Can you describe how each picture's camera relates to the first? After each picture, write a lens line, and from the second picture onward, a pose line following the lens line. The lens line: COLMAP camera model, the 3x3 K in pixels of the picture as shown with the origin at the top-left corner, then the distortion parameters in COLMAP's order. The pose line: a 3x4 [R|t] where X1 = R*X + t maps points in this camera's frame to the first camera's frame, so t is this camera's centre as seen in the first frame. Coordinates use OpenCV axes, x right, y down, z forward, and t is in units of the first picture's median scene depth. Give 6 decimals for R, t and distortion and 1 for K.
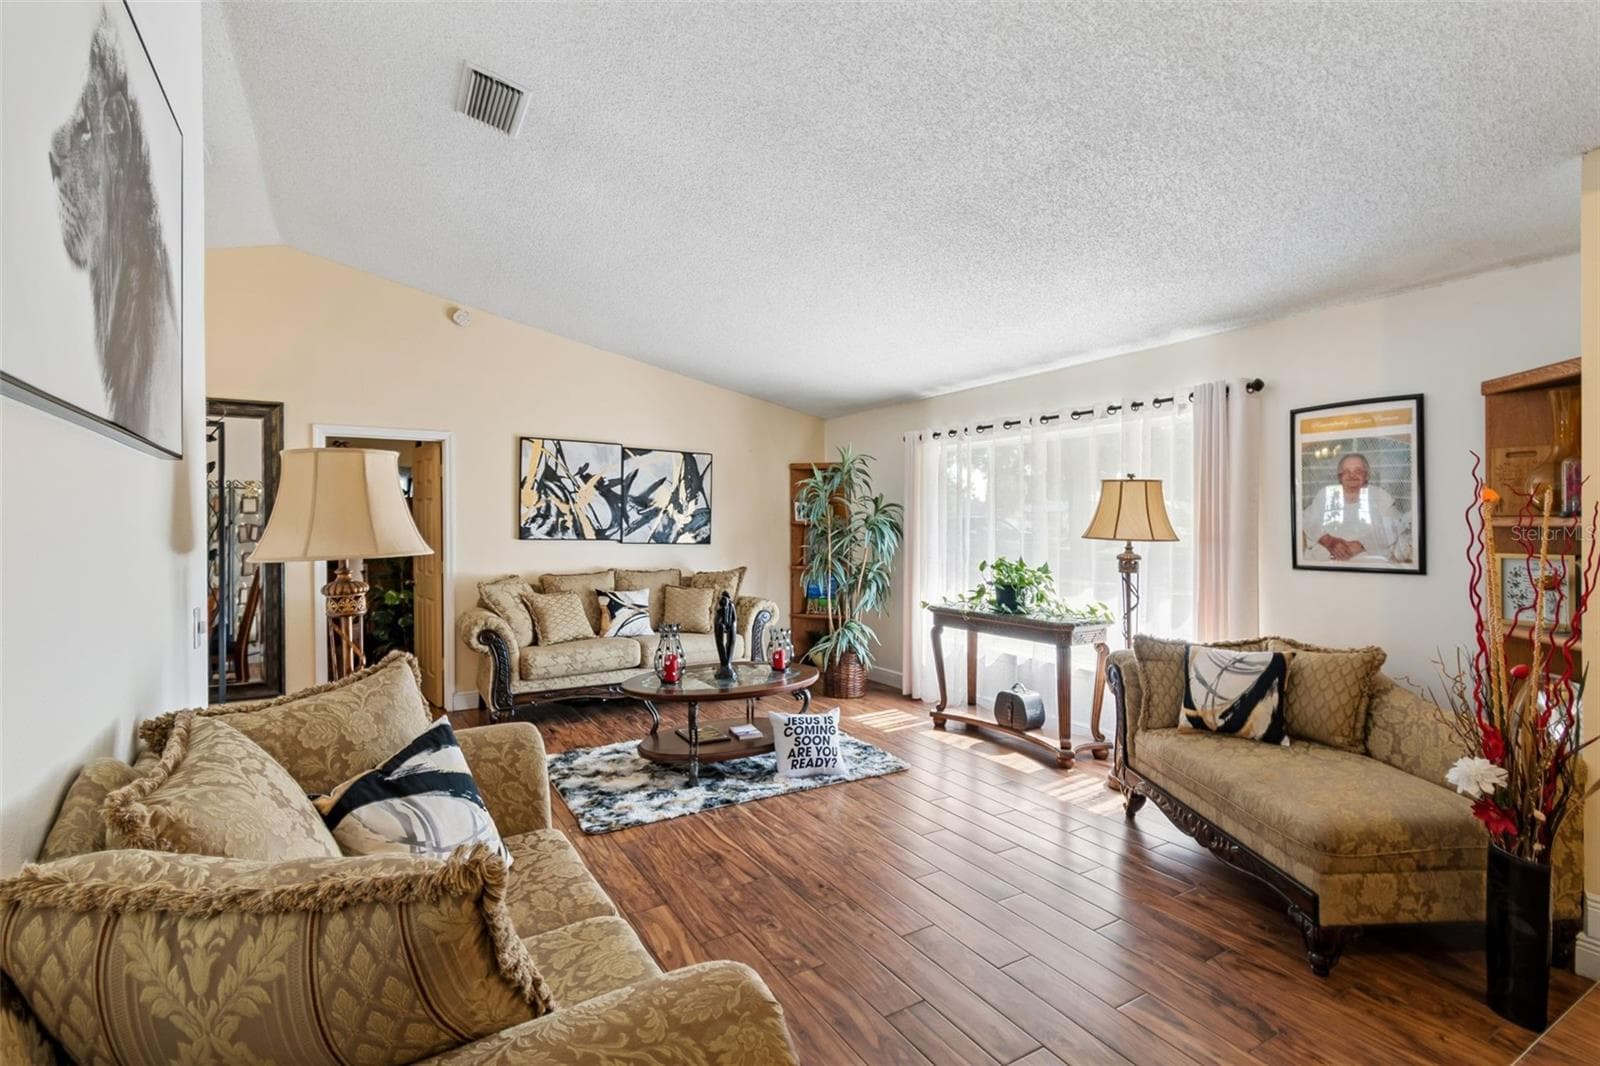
lens RADIAL K [[732.4, 0, 793.1], [0, 732.4, 533.9], [0, 0, 1]] dist [0.001624, 0.000294]
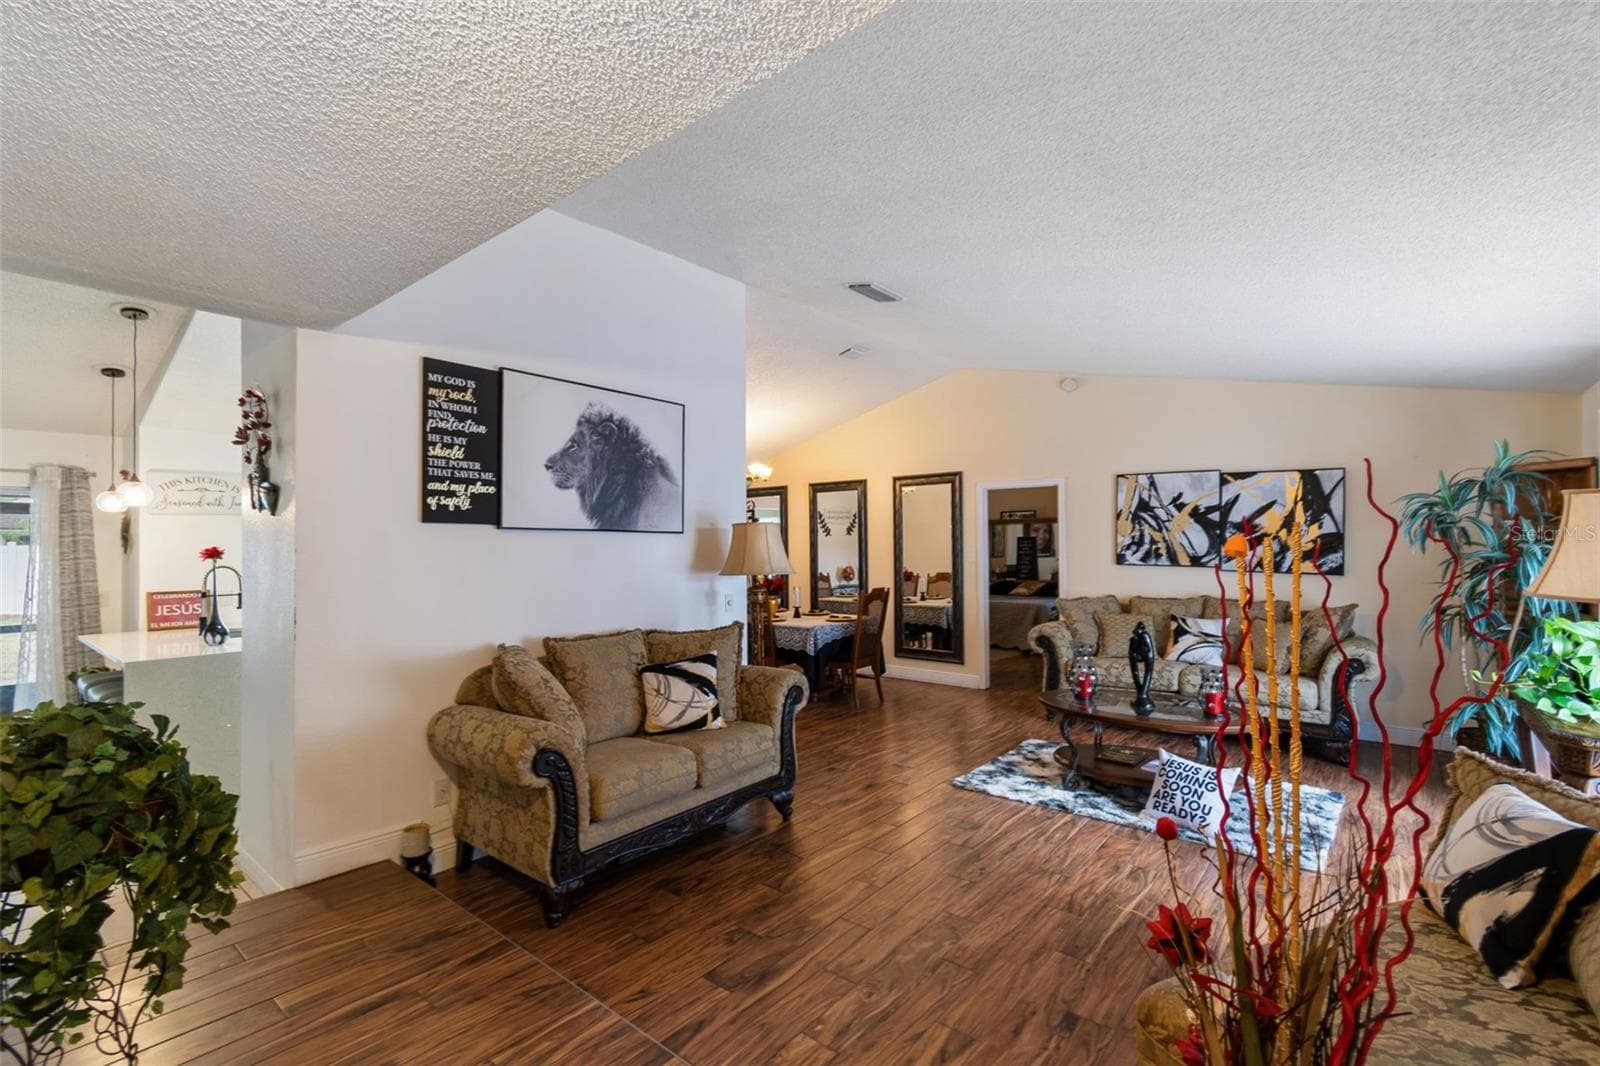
lens RADIAL K [[710.0, 0, 824.9], [0, 710.0, 544.1], [0, 0, 1]] dist [0.006165, -0.002935]
pose [[0.364299, -0.001712, -0.931281, 0.565928], [-0.005976, 0.999973, -0.004176, -0.019162], [0.931263, 0.007087, 0.364279, 0.194018]]
